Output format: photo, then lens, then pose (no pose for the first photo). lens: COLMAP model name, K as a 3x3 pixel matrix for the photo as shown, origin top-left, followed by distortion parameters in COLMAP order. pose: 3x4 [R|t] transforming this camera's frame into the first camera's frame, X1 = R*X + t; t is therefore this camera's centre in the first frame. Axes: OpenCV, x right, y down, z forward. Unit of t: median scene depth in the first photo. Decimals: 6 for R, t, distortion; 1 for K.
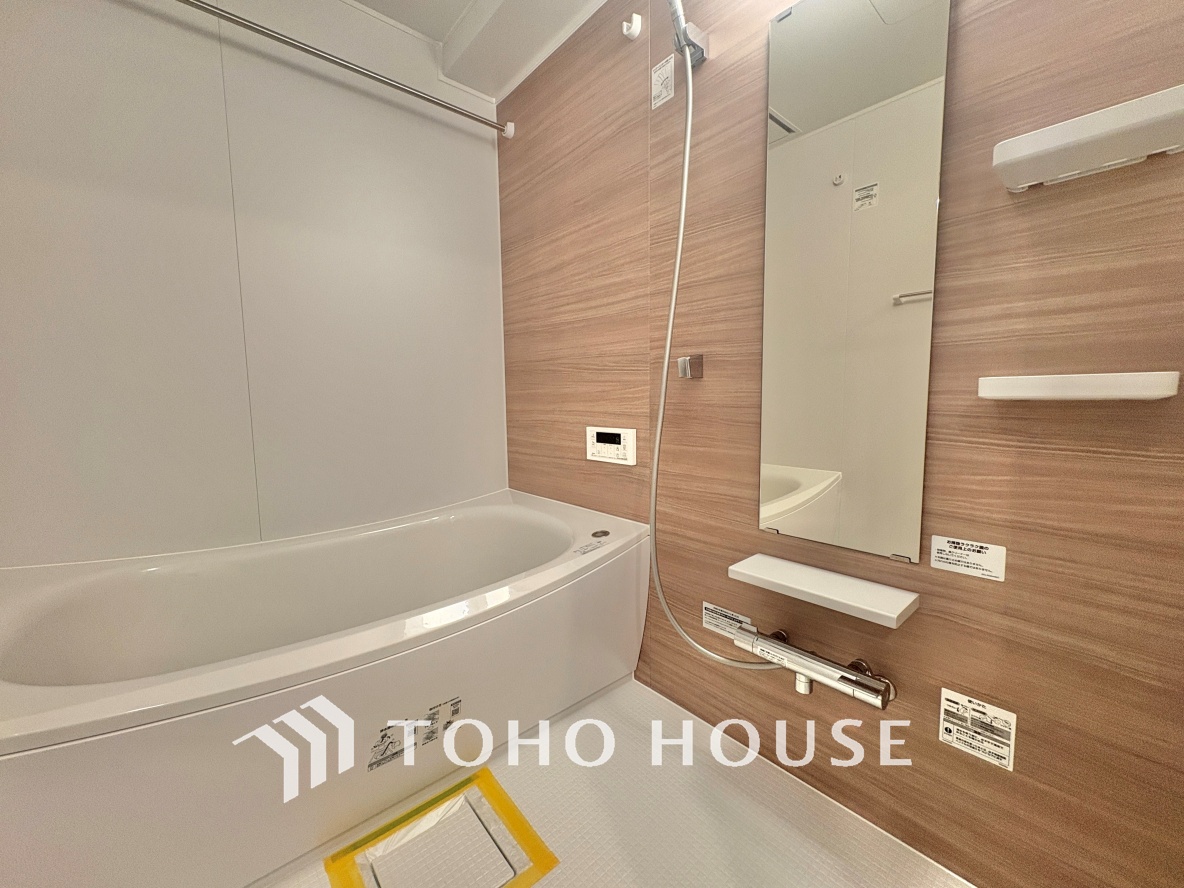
lens RADIAL K [[472.0, 0, 591.5], [0, 472.0, 440.8], [0, 0, 1]] dist [0.000107, 0.000120]
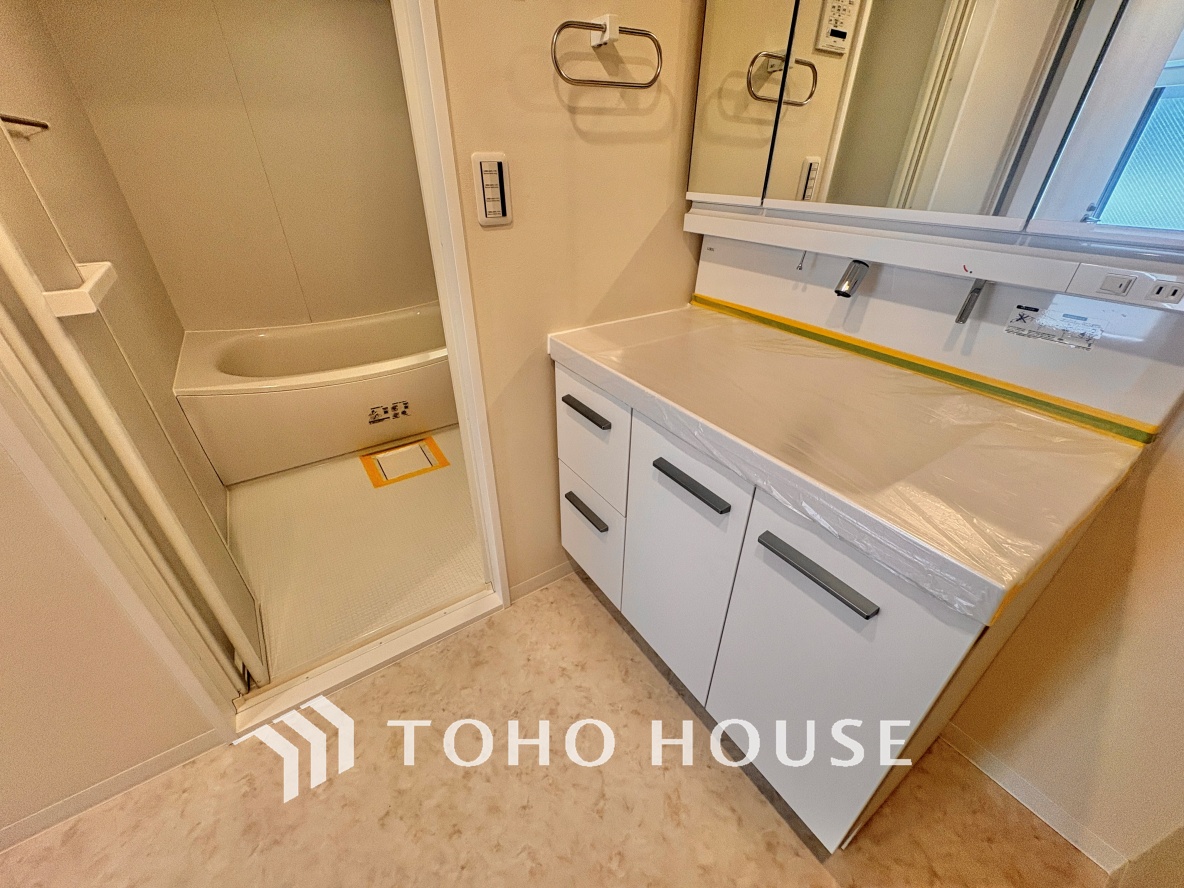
lens RADIAL K [[472.0, 0, 589.1], [0, 472.0, 444.4], [0, 0, 1]] dist [0.000107, 0.000120]
pose [[0.992445, 0.067910, -0.102186, 0.861317], [-0.016884, 0.900521, 0.434484, -0.260164], [0.121527, -0.429476, 0.894864, -1.021393]]
